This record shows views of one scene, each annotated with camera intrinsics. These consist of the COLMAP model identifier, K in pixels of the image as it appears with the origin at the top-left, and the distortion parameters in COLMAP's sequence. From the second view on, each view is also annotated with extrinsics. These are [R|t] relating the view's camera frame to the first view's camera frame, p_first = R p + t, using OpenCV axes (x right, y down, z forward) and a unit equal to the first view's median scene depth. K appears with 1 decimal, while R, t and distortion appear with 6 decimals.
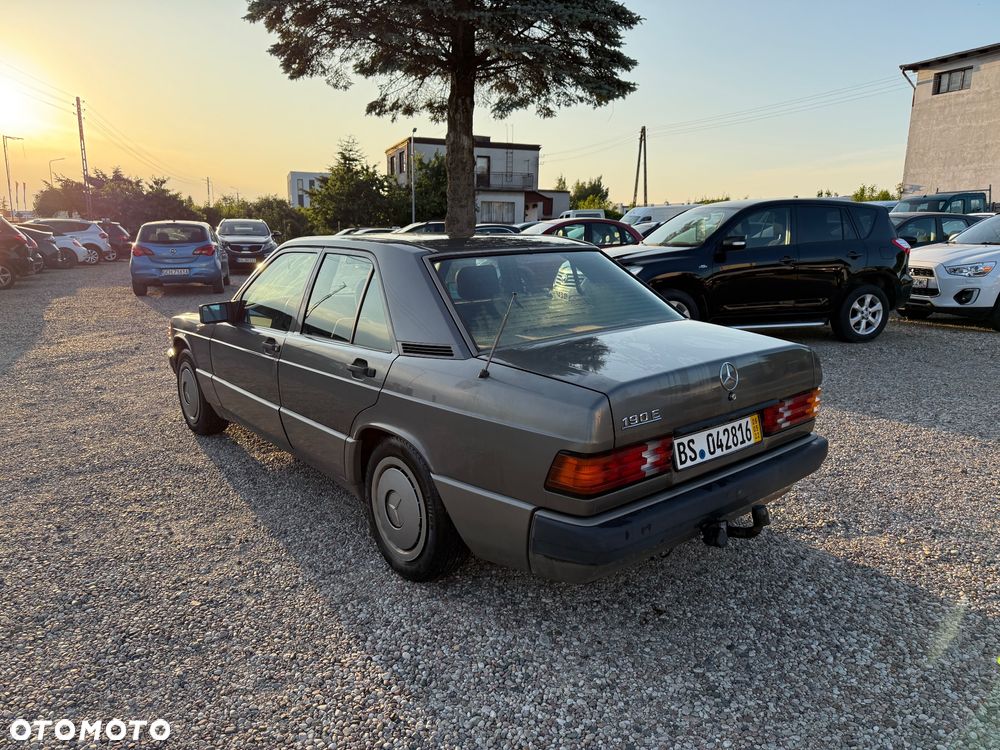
lens RADIAL K [[710.6, 0, 500.0], [0, 710.6, 375.0], [0, 0, 1]] dist [0.032854, -0.039253]
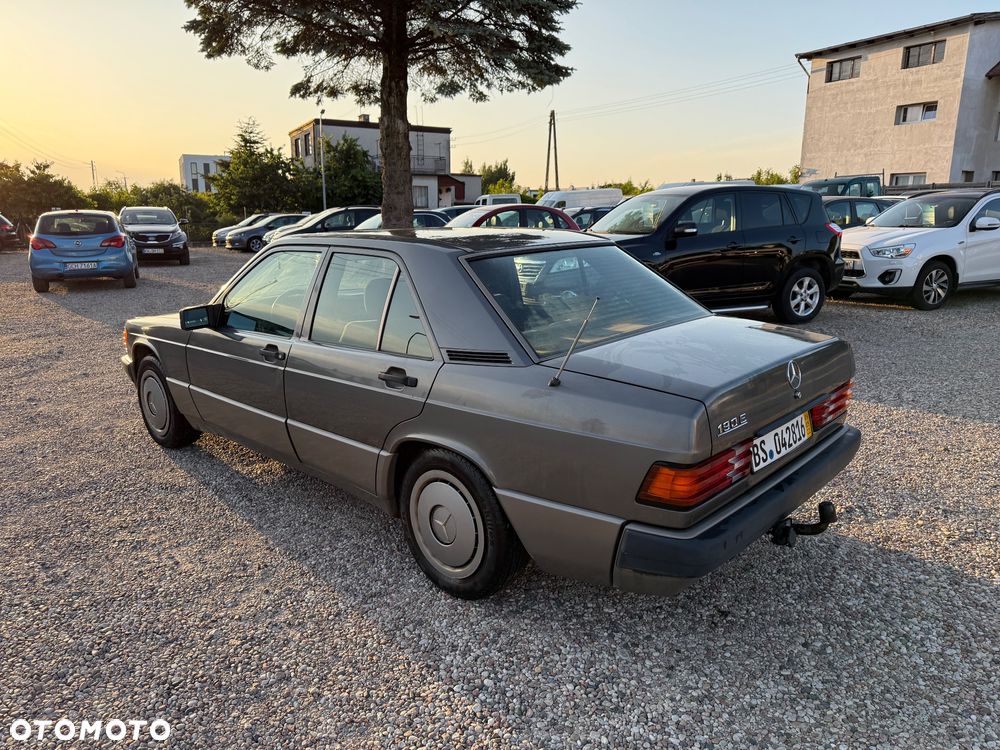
lens RADIAL K [[713.0, 0, 500.0], [0, 713.0, 375.0], [0, 0, 1]] dist [0.017304, -0.018924]
pose [[0.991683, -0.036970, 0.123281, -0.167292], [0.034294, 0.999129, 0.023759, -0.028735], [-0.124052, -0.019333, 0.992087, 0.049431]]
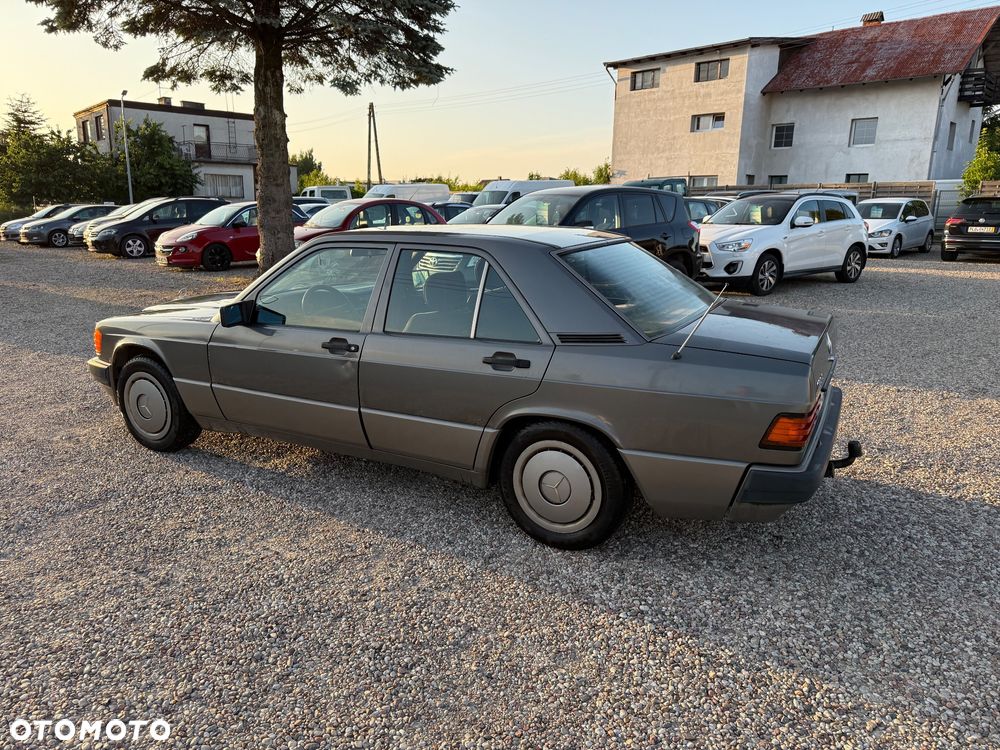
lens RADIAL K [[710.6, 0, 500.0], [0, 710.6, 375.0], [0, 0, 1]] dist [0.032854, -0.039253]
pose [[0.924681, -0.085184, 0.371090, -0.562331], [0.073239, 0.996244, 0.046191, -0.035541], [-0.373631, -0.015534, 0.927447, 0.029439]]
